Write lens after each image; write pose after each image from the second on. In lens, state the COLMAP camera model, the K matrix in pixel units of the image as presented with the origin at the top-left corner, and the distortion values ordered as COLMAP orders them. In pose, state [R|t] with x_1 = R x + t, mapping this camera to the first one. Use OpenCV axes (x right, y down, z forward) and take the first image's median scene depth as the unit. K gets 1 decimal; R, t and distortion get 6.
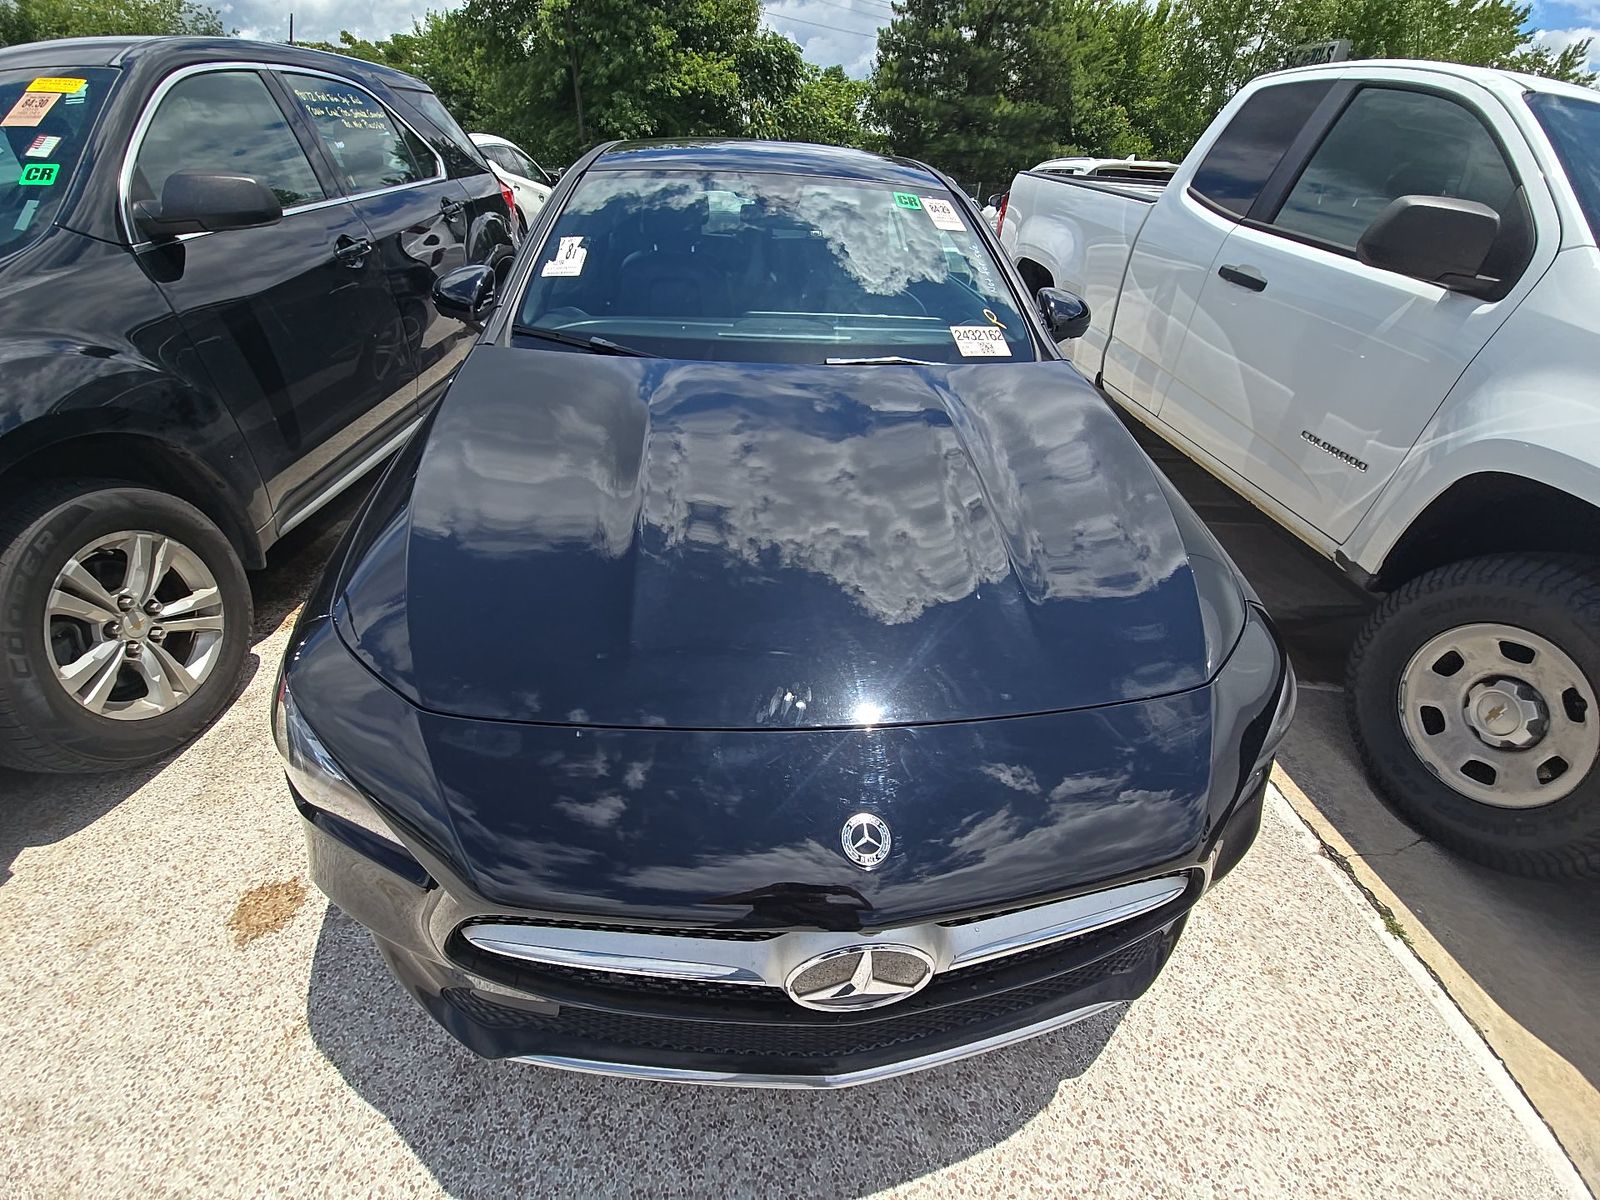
lens RADIAL K [[649.4, 0, 808.2], [0, 649.4, 599.7], [0, 0, 1]] dist [0.005091, -0.006712]
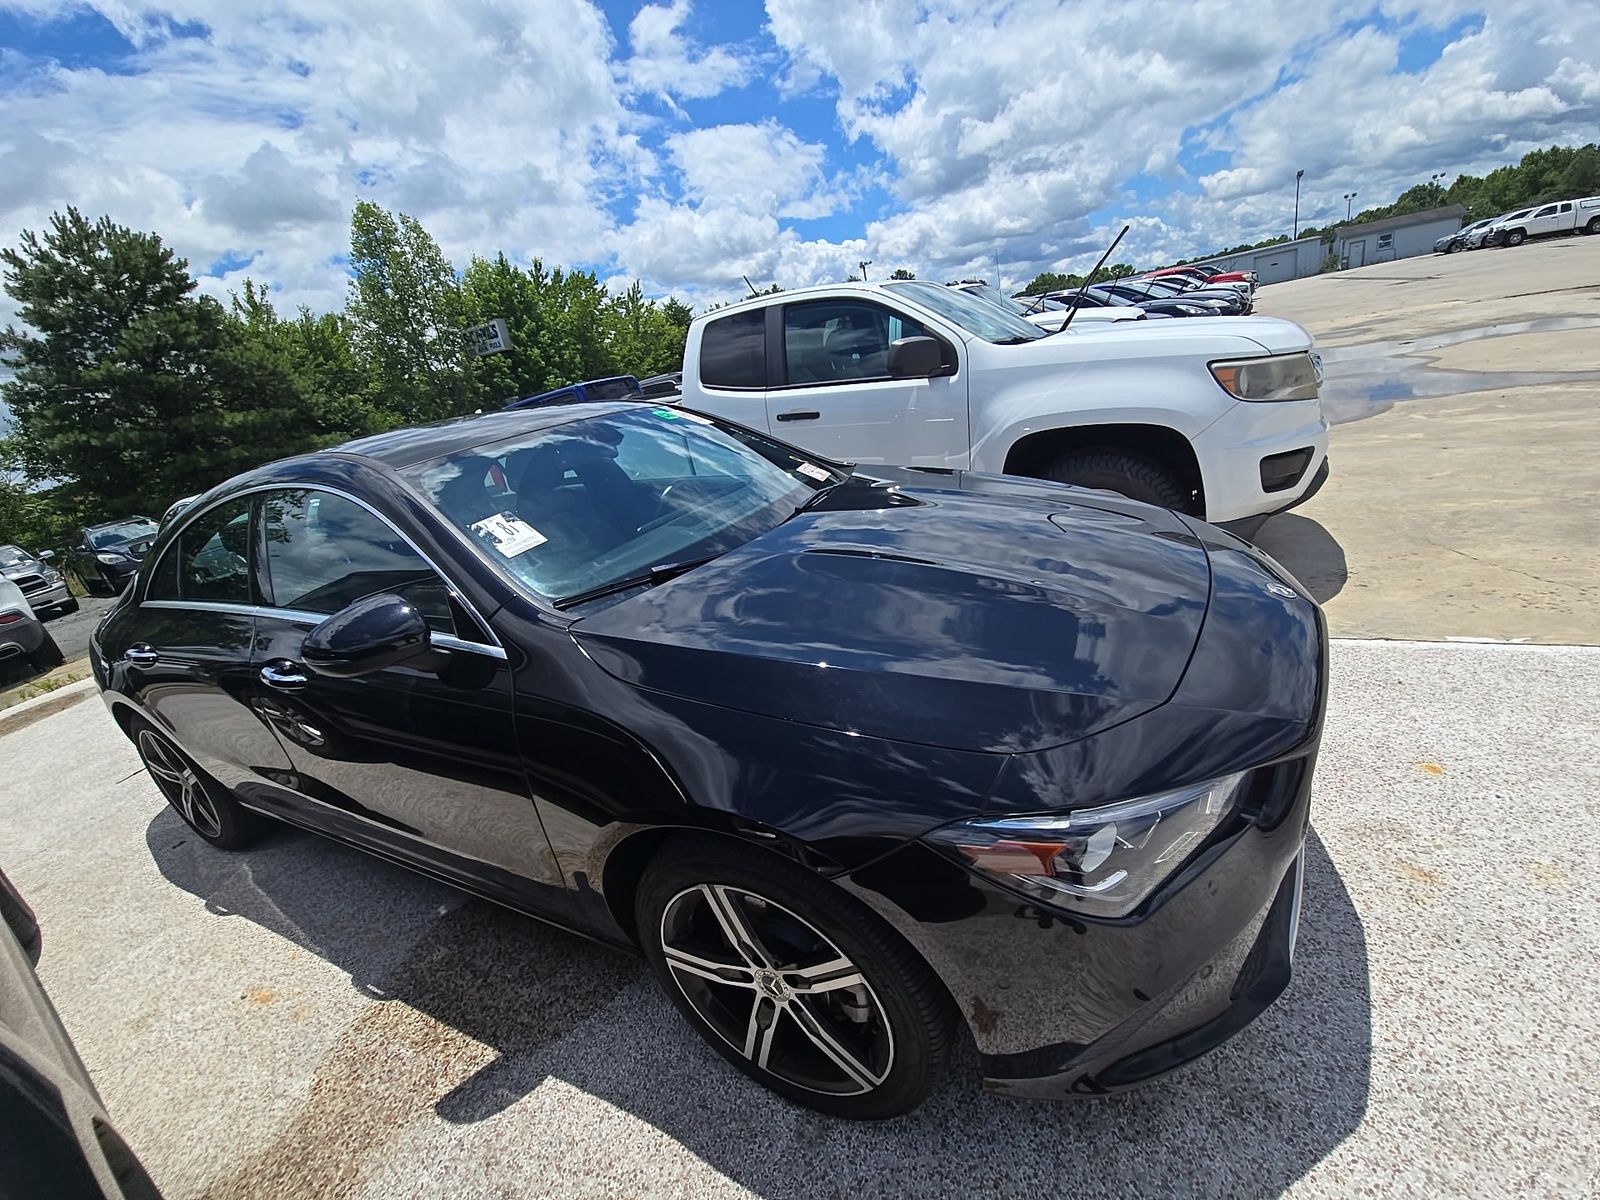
lens RADIAL K [[649.4, 0, 800.3], [0, 649.4, 593.2], [0, 0, 1]] dist [0.005091, -0.006712]
pose [[0.540621, -0.436904, 0.718918, -1.359088], [0.644510, 0.764330, -0.020166, -0.329863], [-0.540680, 0.474252, 0.694802, 0.305681]]
